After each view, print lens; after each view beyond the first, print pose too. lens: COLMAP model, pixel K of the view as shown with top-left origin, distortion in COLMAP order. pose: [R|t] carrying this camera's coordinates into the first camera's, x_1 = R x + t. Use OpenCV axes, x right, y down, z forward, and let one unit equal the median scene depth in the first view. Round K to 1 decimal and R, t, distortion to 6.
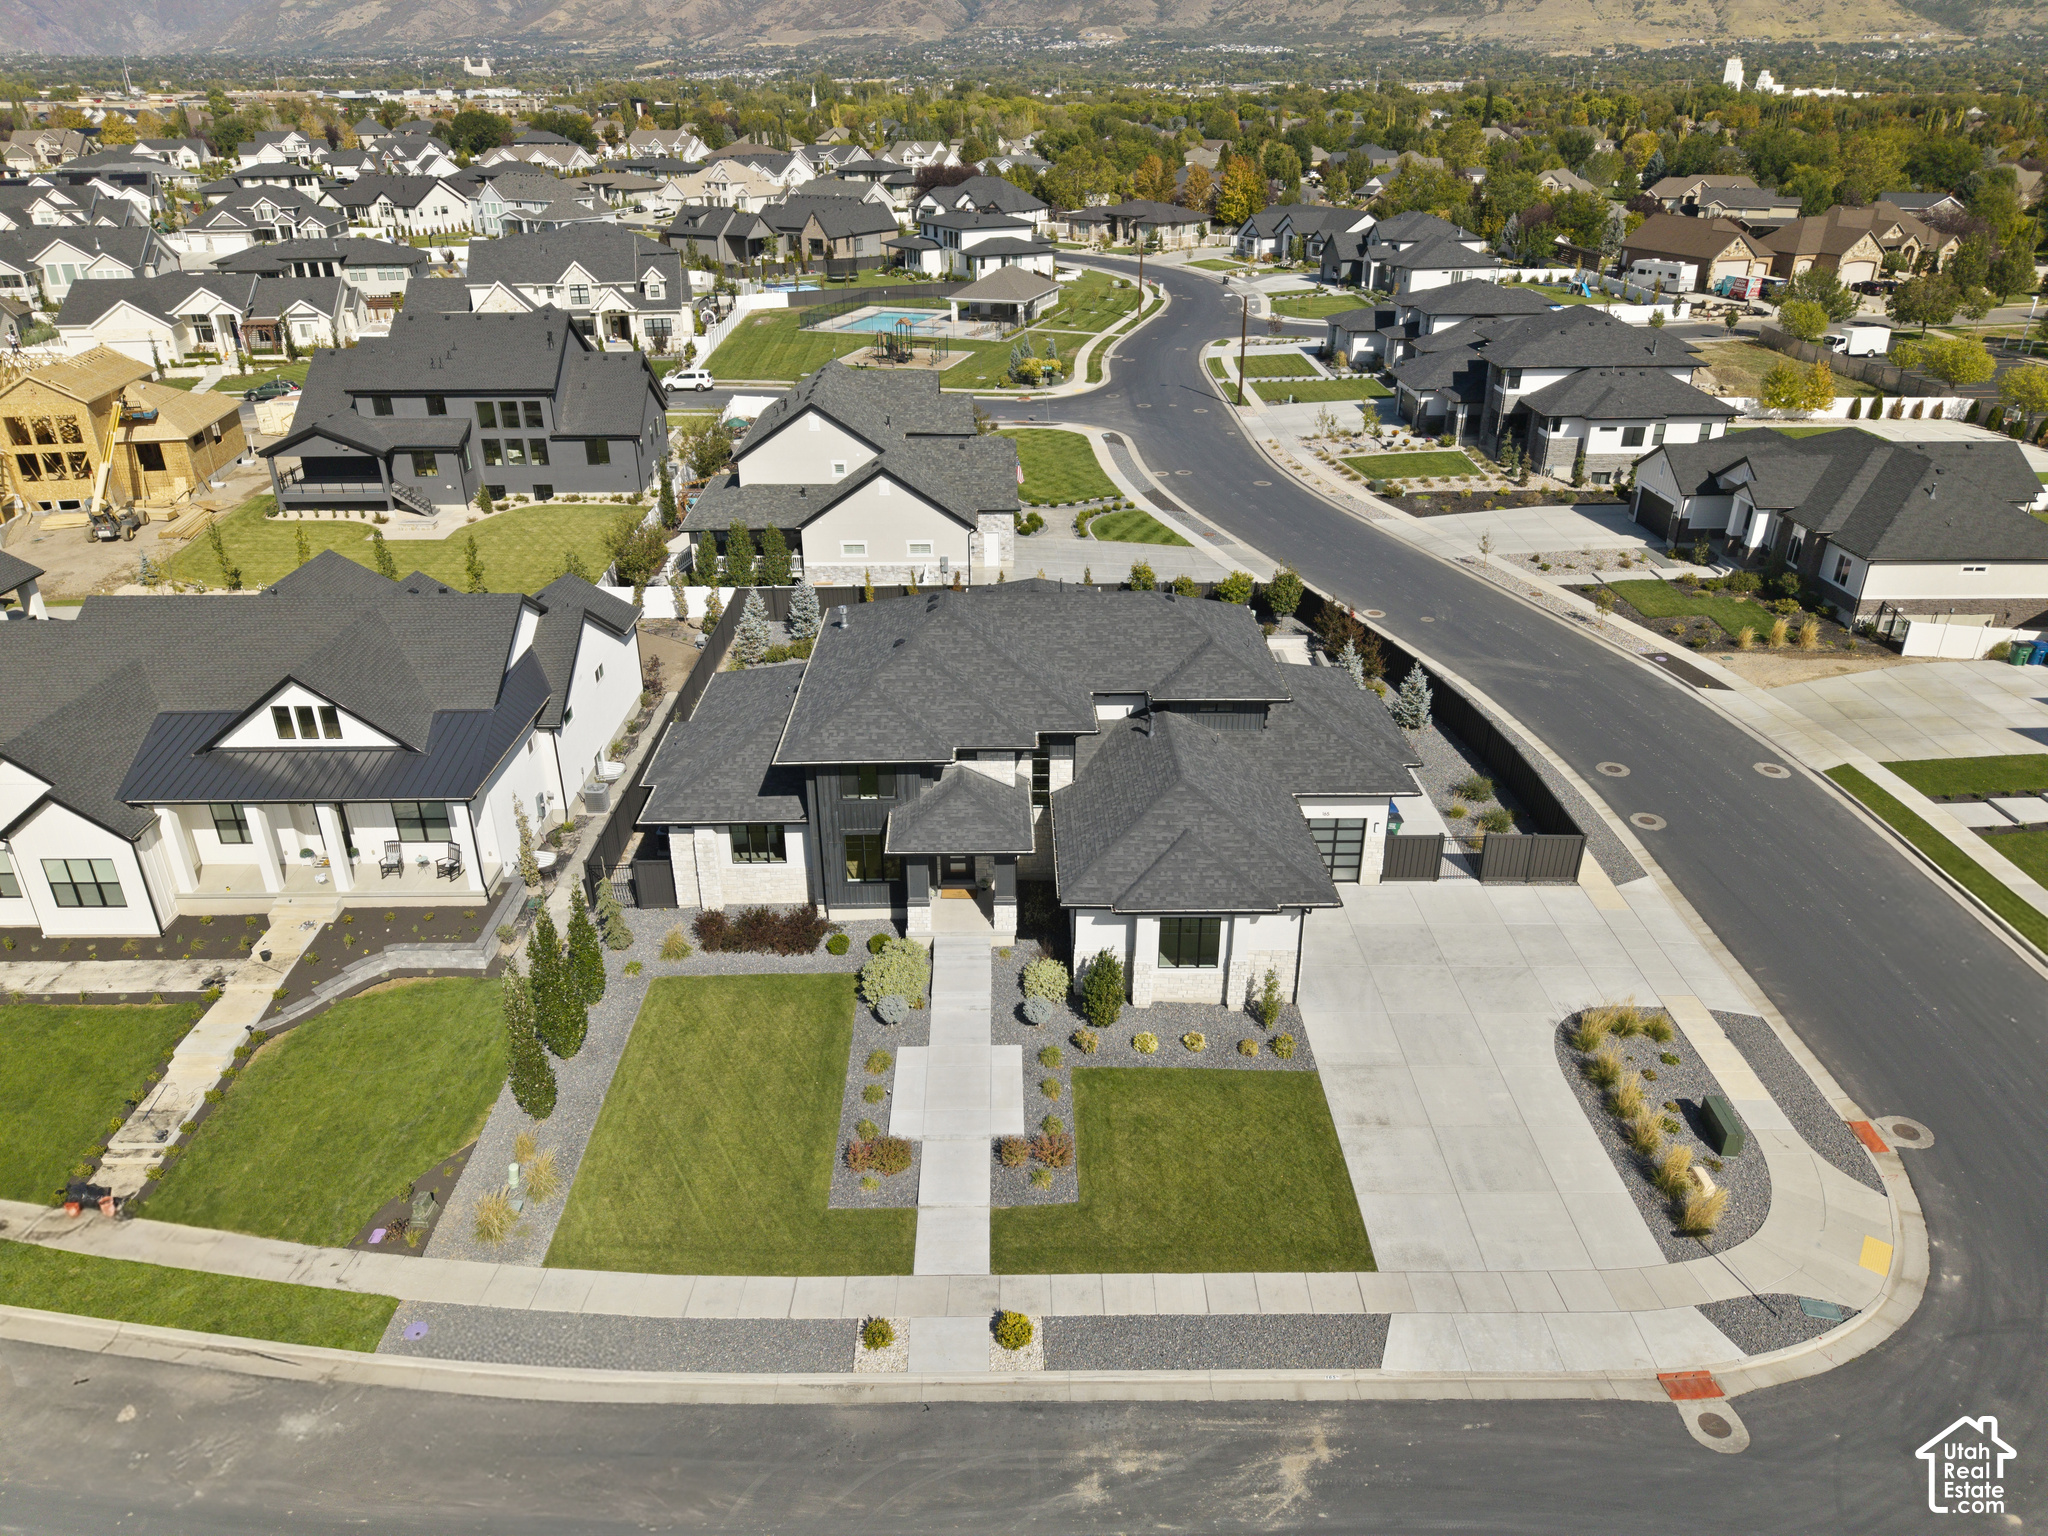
lens RADIAL K [[1367.5, 0, 1024.4], [0, 1367.5, 763.5], [0, 0, 1]] dist [0.011258, -0.004472]
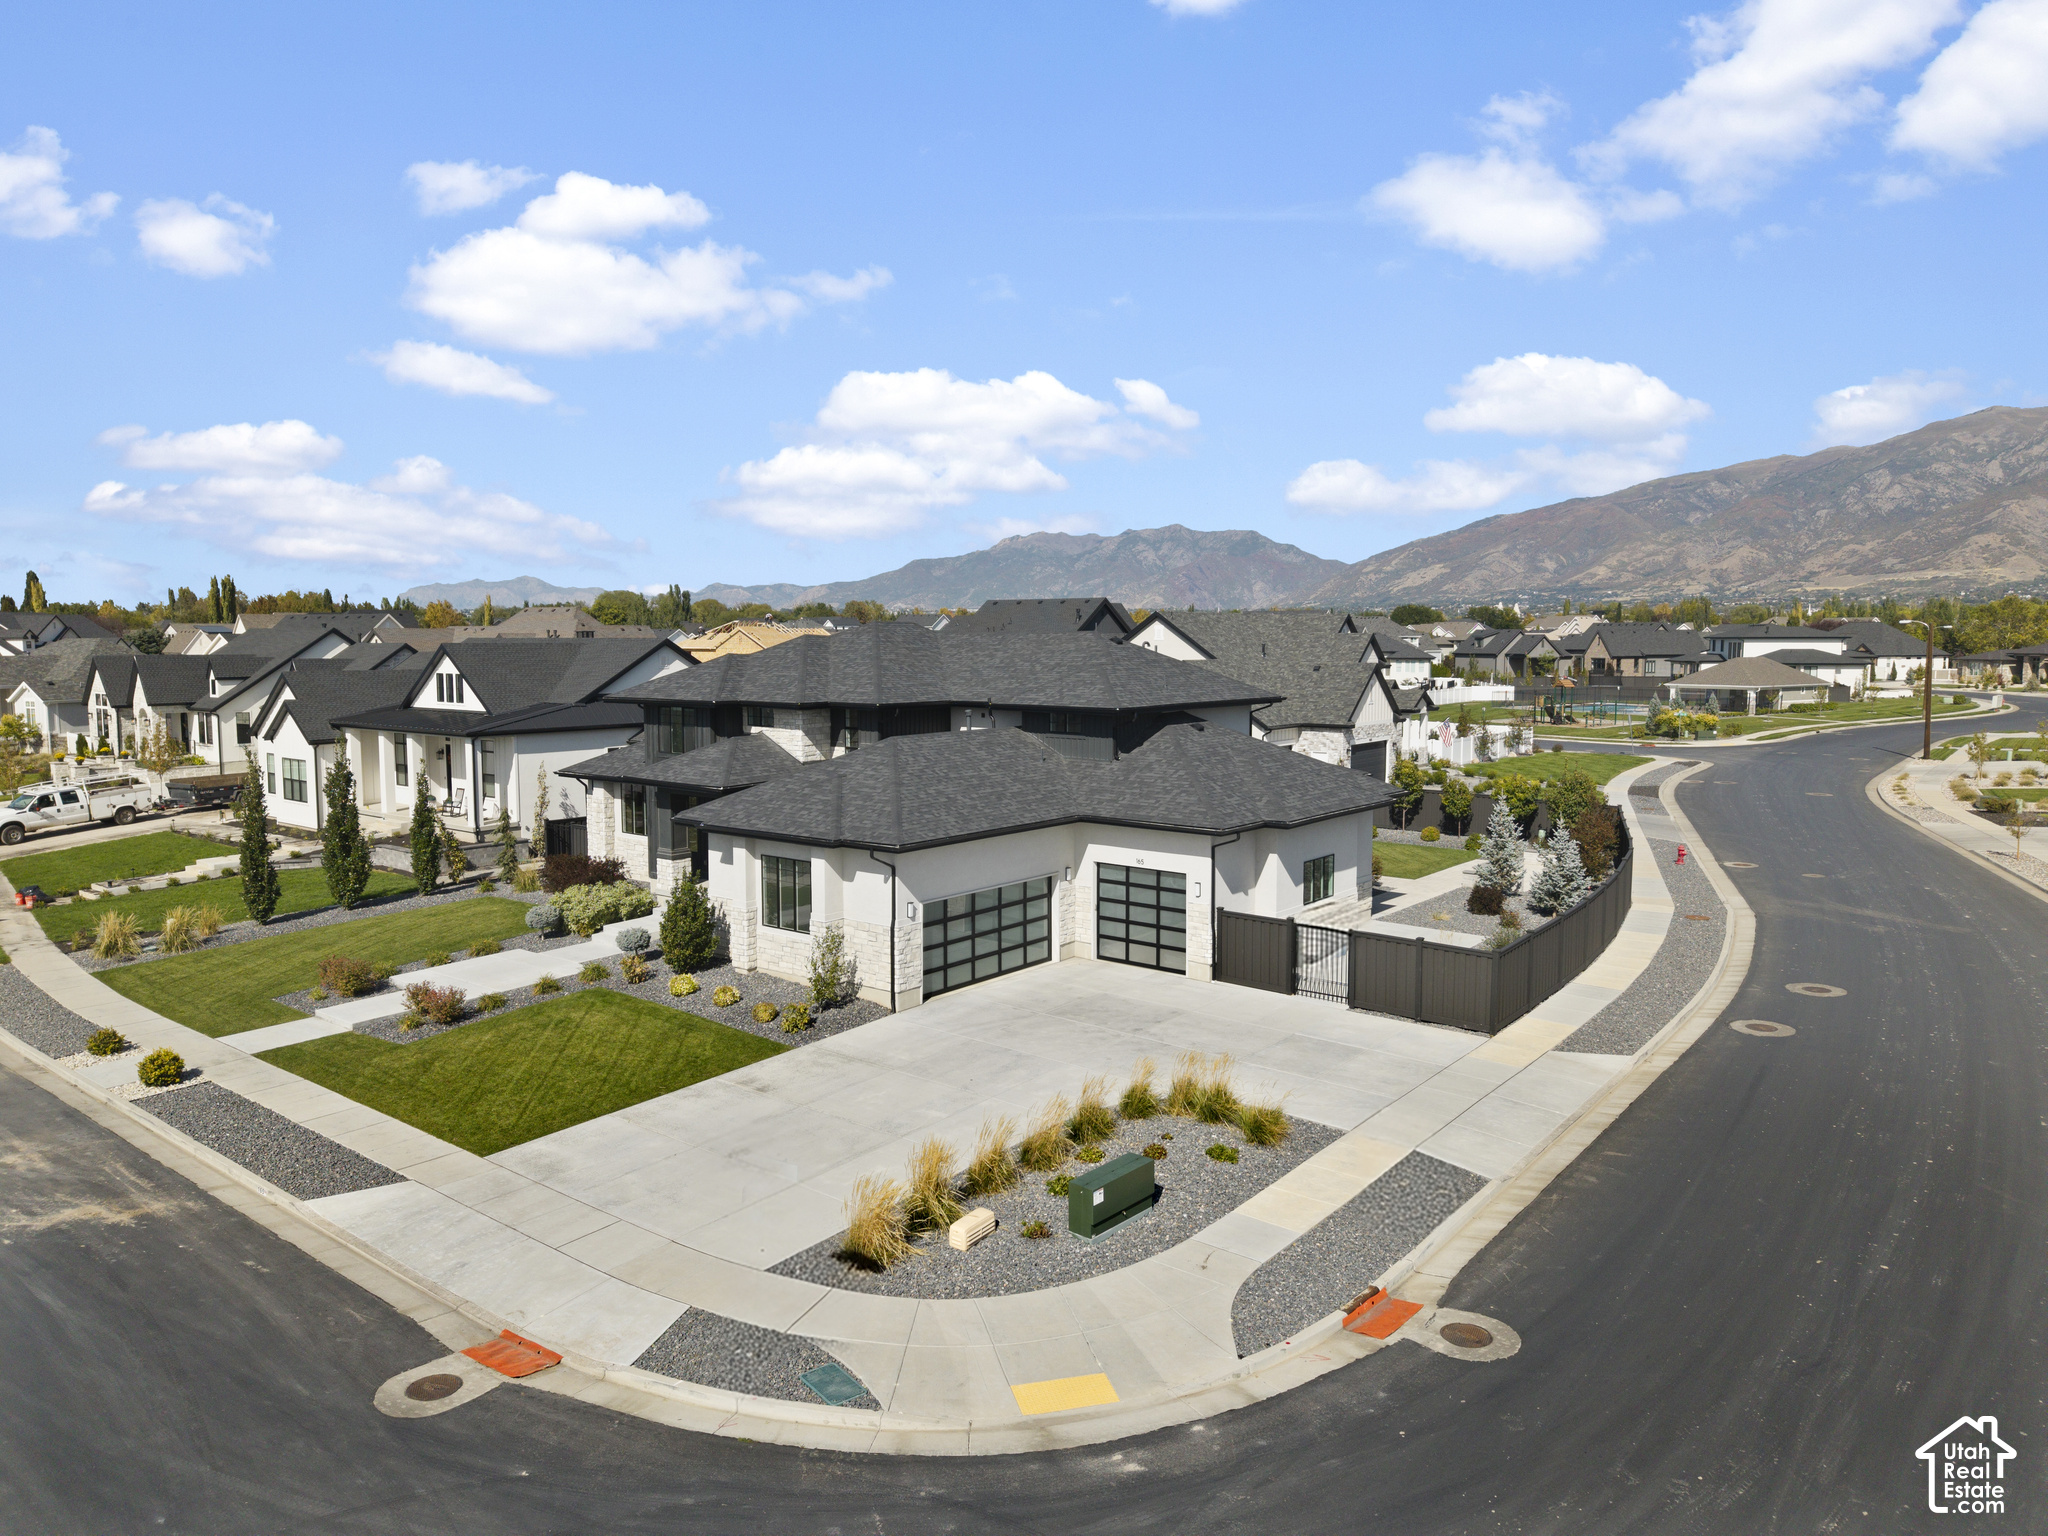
lens RADIAL K [[1367.5, 0, 1021.9], [0, 1367.5, 769.2], [0, 0, 1]] dist [0.011258, -0.004472]
pose [[0.772687, 0.060970, -0.631852, 0.844779], [-0.278610, 0.926954, -0.251264, 0.258740], [0.570378, 0.370189, 0.733232, 0.507053]]
